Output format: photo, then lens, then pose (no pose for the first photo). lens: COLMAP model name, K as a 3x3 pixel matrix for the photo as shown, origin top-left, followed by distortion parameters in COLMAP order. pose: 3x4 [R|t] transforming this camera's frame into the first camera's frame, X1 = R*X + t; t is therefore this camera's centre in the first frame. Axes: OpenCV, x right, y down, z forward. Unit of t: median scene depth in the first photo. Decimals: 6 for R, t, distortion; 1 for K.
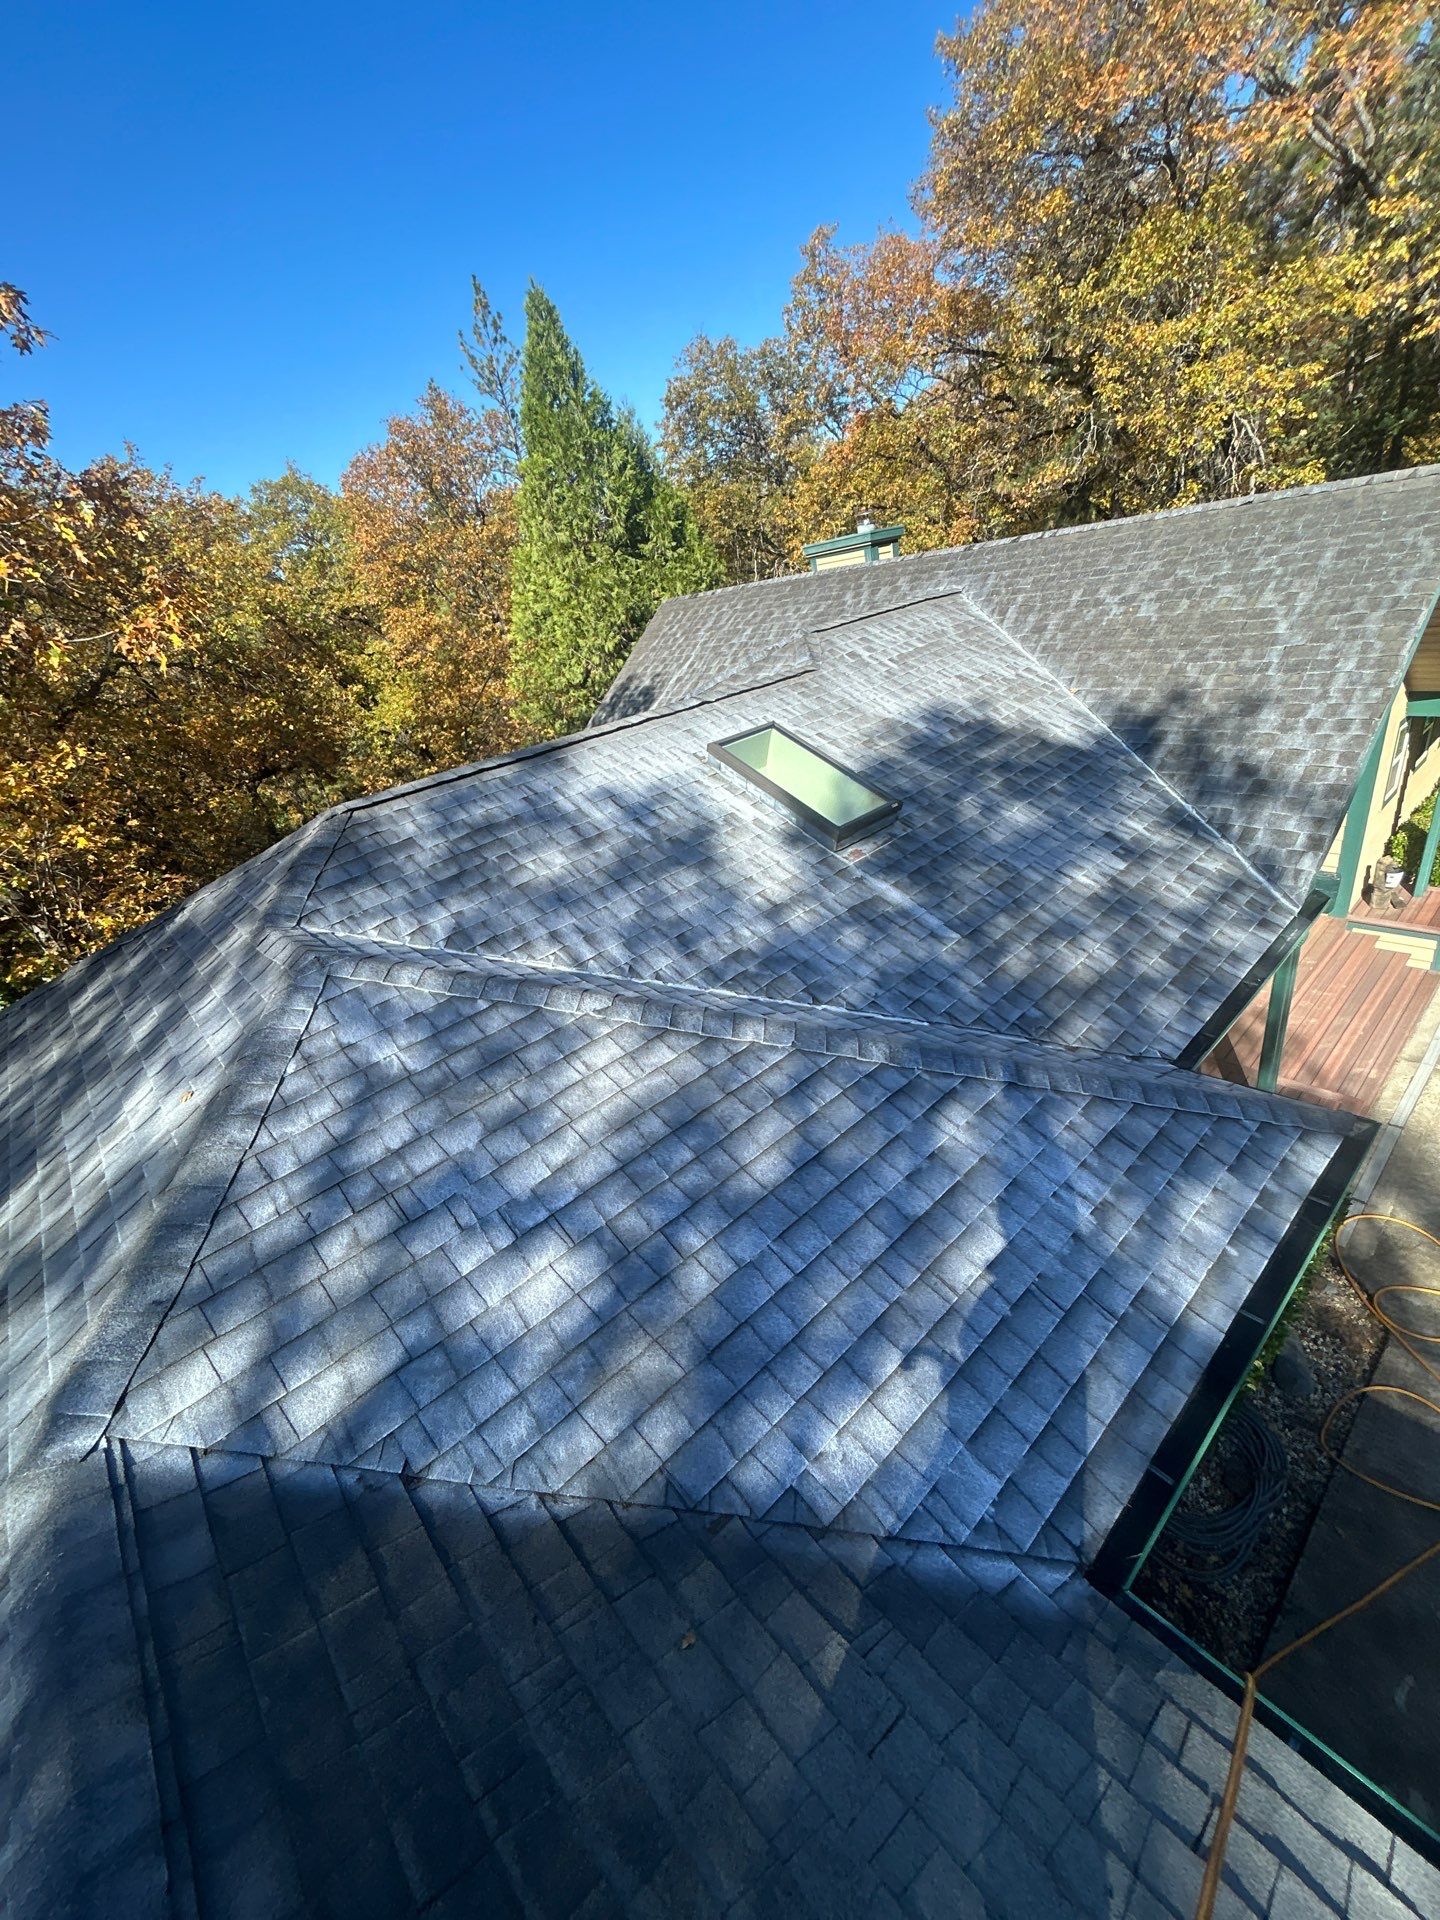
lens RADIAL K [[773.7, 0, 718.1], [0, 773.7, 960.6], [0, 0, 1]] dist [-0.003189, 0.002081]
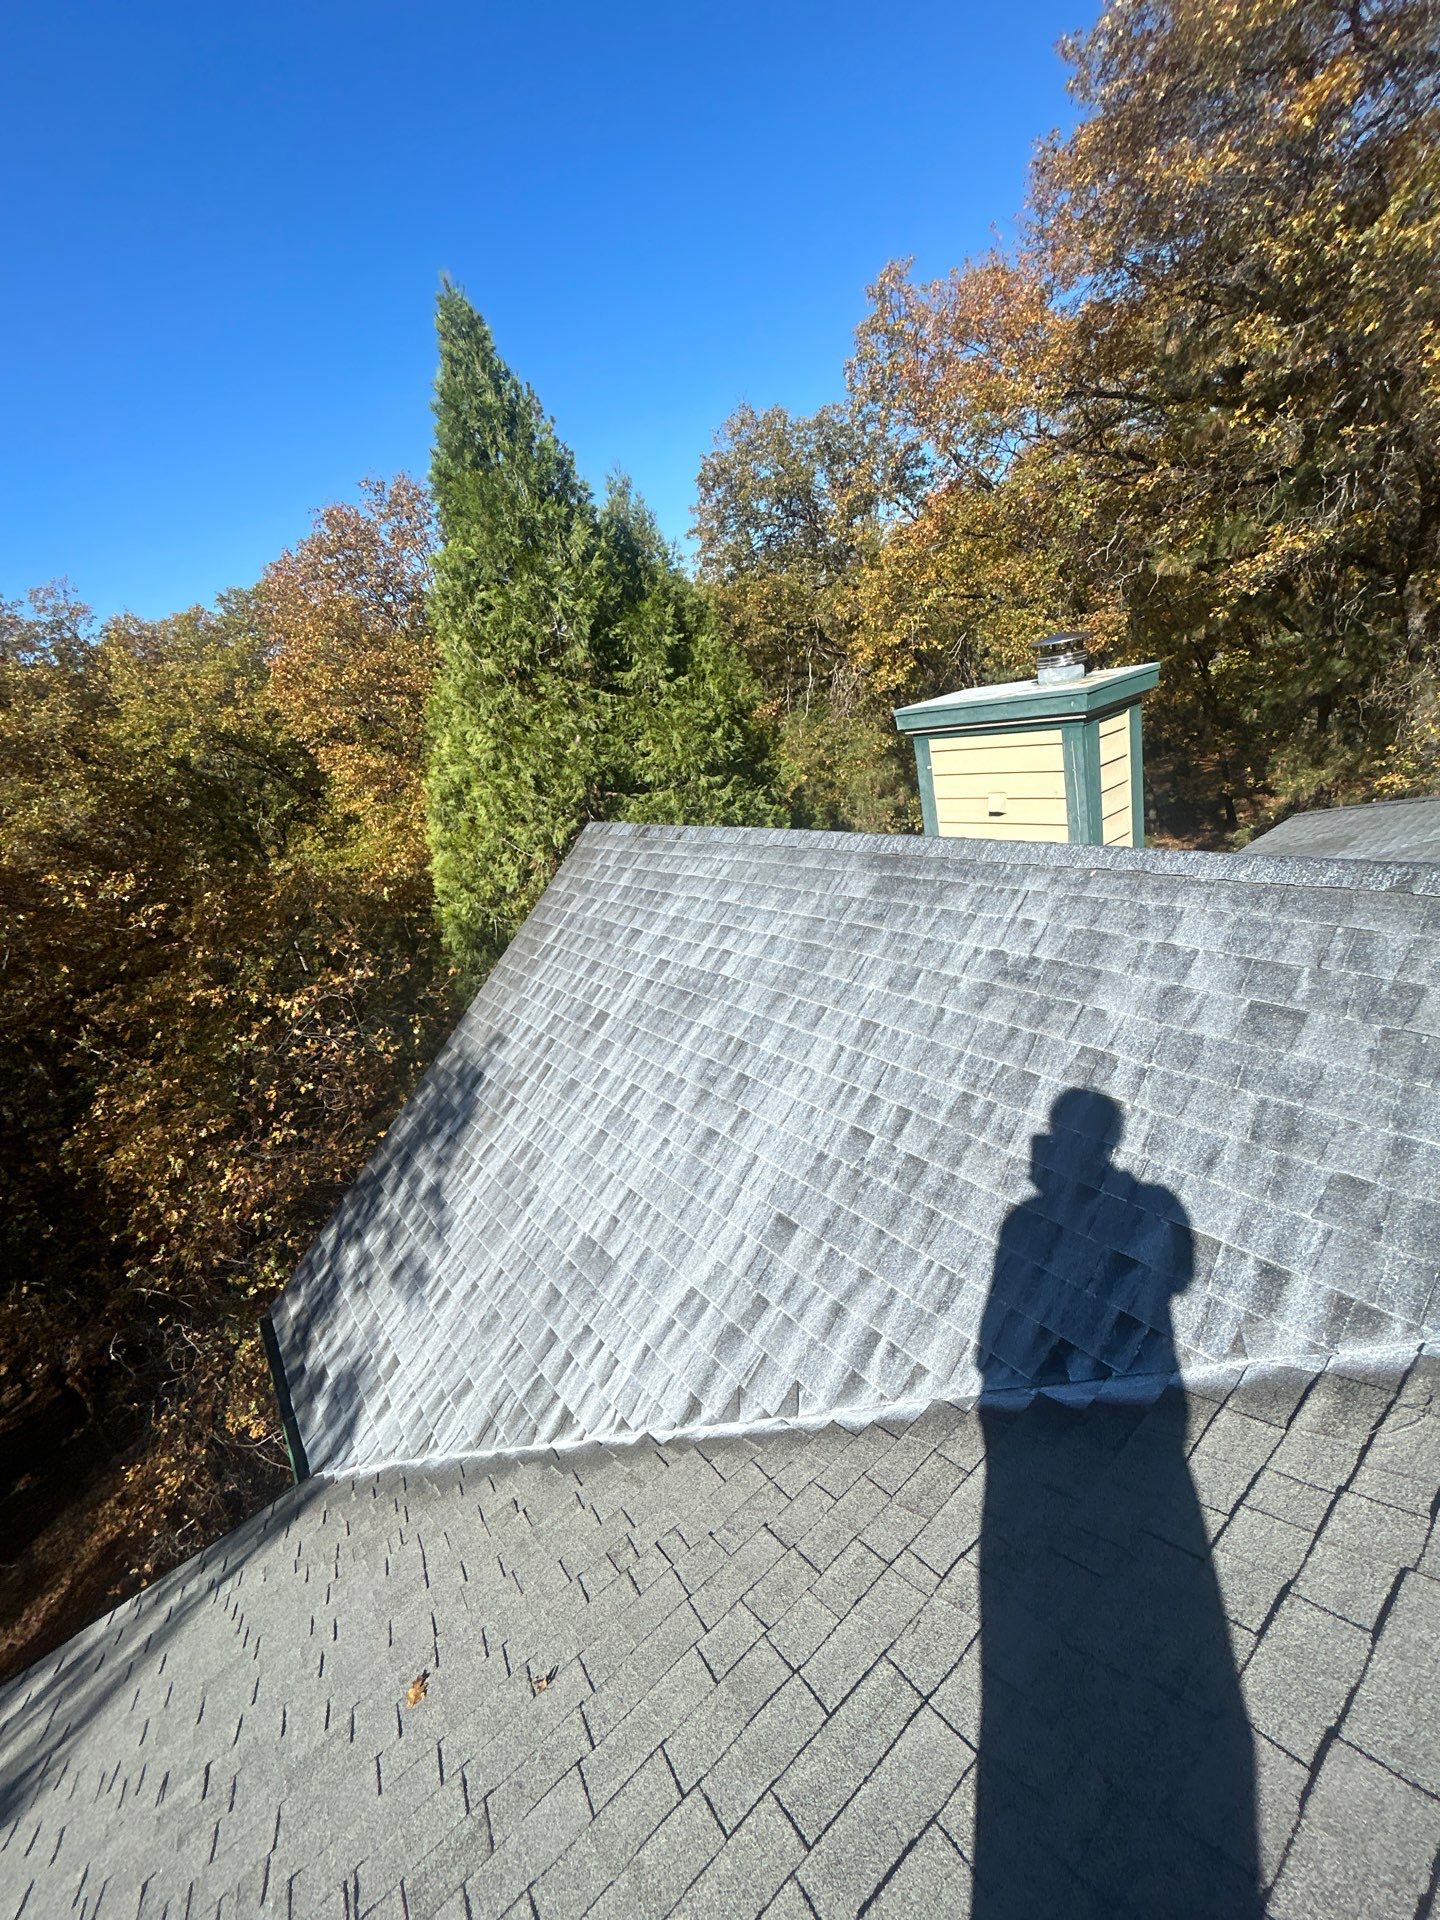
lens RADIAL K [[773.7, 0, 718.1], [0, 773.7, 960.6], [0, 0, 1]] dist [-0.003189, 0.002081]
pose [[0.997009, 0.005527, -0.077091, 0.030779], [-0.012374, 0.995988, -0.088629, -0.250229], [0.076292, 0.089318, 0.993077, 0.403321]]
